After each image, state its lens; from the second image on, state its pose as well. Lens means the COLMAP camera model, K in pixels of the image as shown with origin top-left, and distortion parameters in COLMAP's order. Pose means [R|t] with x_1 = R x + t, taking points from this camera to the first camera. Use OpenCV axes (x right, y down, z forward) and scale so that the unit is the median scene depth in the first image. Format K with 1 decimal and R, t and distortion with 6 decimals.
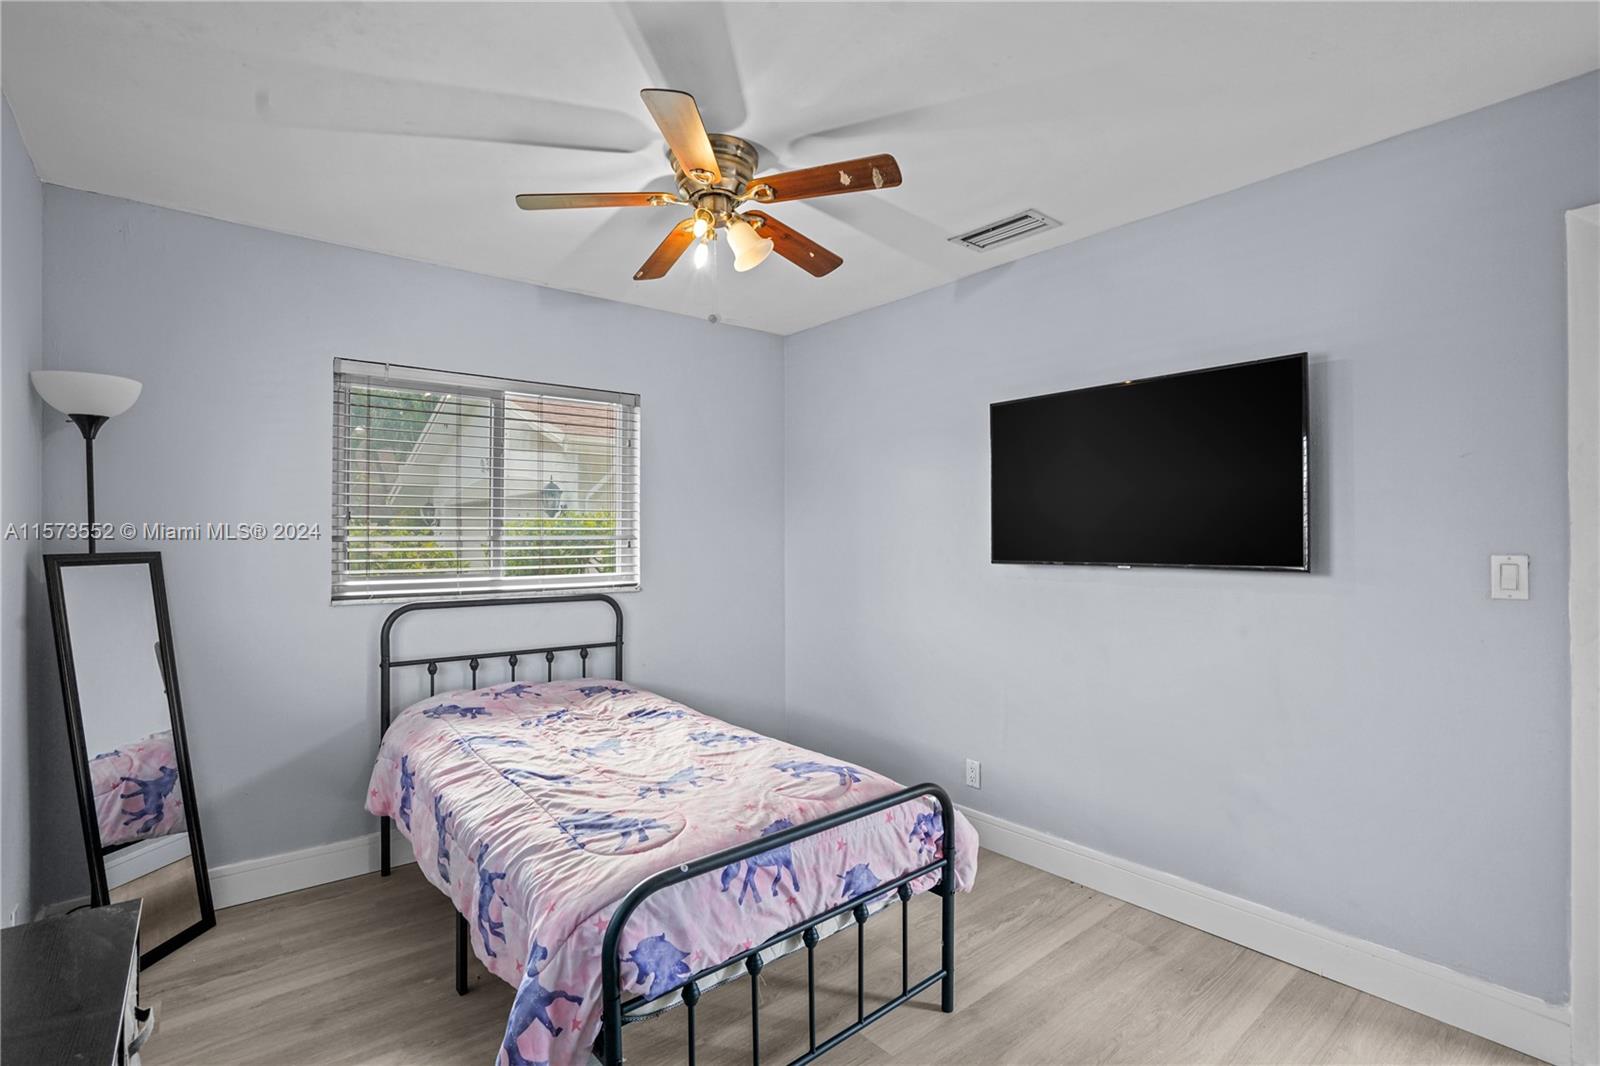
lens RADIAL K [[741.6, 0, 798.7], [0, 741.6, 526.2], [0, 0, 1]] dist [-0.062683, 0.022021]
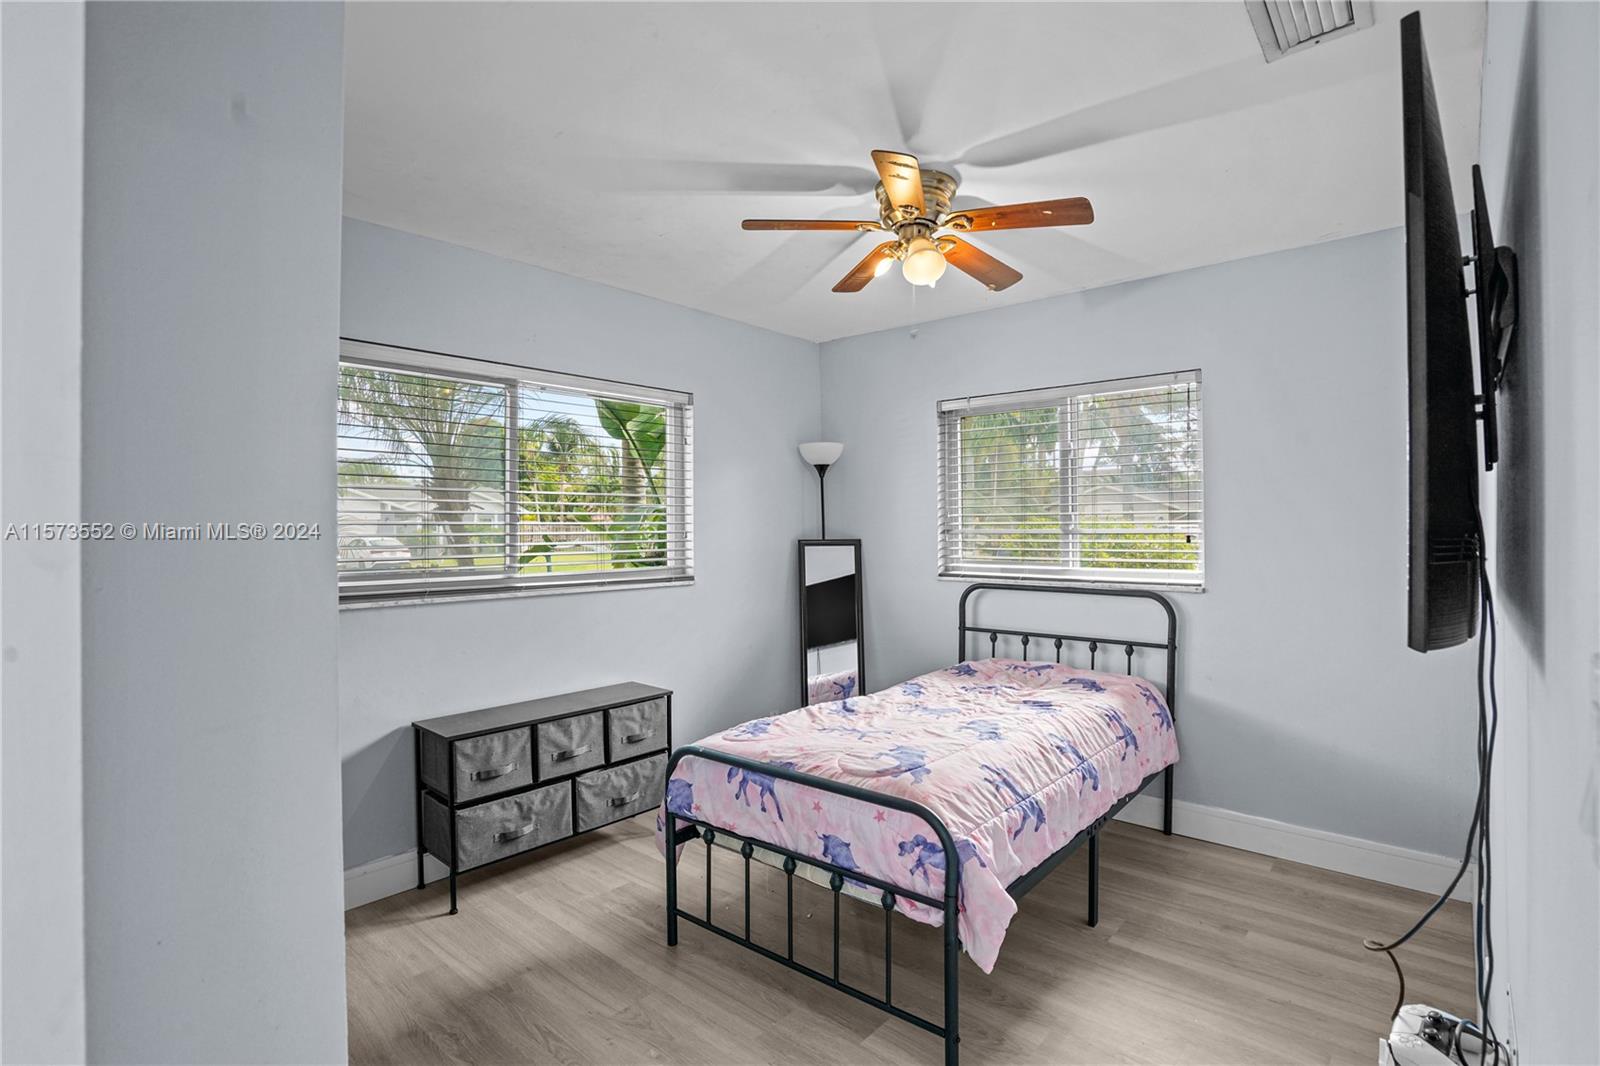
lens RADIAL K [[741.6, 0, 798.7], [0, 741.6, 526.2], [0, 0, 1]] dist [-0.062683, 0.022021]
pose [[0.188401, -0.000386, -0.982092, 0.890056], [0.012651, 0.999918, 0.002034, 0.000336], [0.982011, -0.012807, 0.188391, 0.586045]]
